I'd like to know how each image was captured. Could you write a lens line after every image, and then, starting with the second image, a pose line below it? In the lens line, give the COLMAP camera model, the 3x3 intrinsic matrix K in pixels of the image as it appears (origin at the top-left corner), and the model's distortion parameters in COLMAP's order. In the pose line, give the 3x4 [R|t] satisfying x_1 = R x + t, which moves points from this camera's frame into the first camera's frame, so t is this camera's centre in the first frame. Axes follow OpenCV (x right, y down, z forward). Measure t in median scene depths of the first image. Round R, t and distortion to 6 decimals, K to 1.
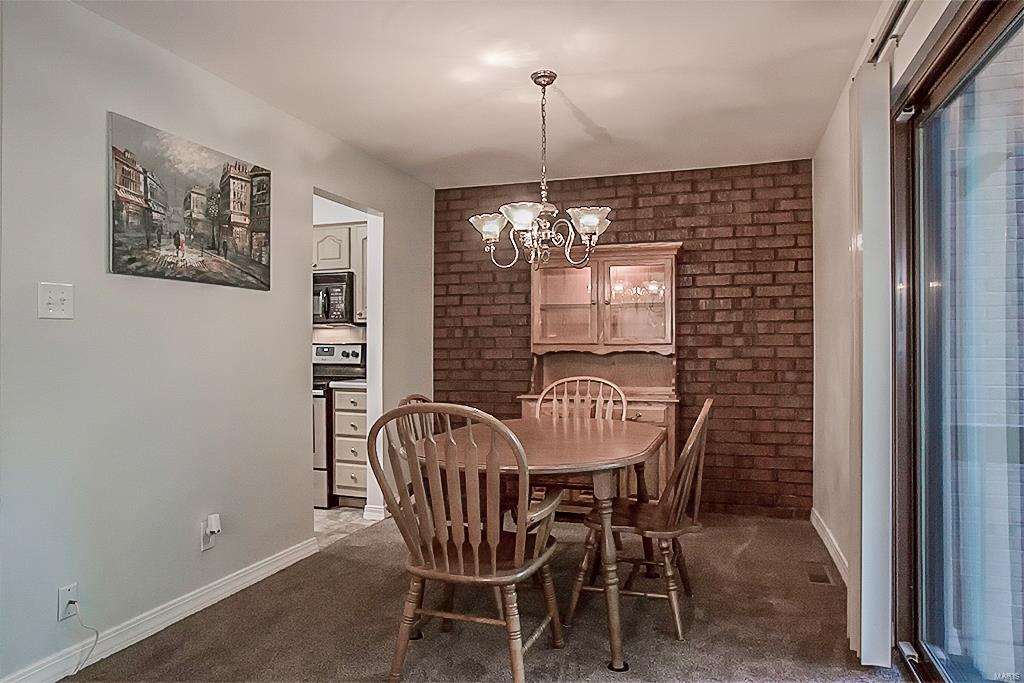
lens RADIAL K [[660.3, 0, 512.0], [0, 660.3, 341.5], [0, 0, 1]] dist [-0.048282, 0.001193]
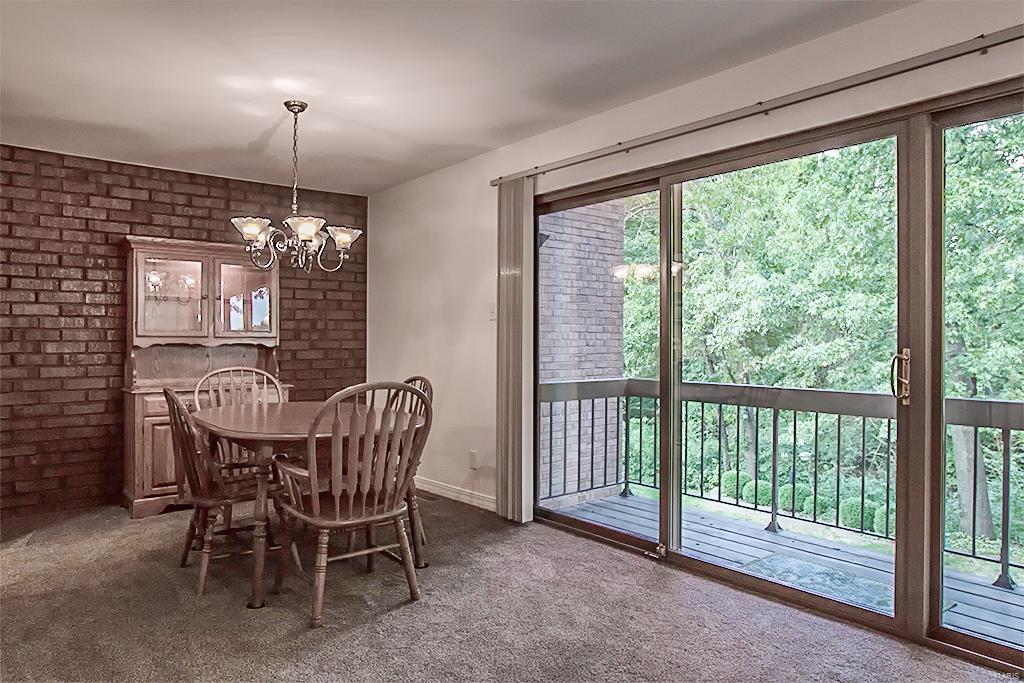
lens RADIAL K [[660.3, 0, 512.0], [0, 660.3, 341.5], [0, 0, 1]] dist [-0.048282, 0.001193]
pose [[0.533223, 0.001362, 0.845973, -0.492691], [-0.009457, 0.999946, 0.004351, 0.002151], [-0.845922, -0.010321, 0.533207, 0.042362]]
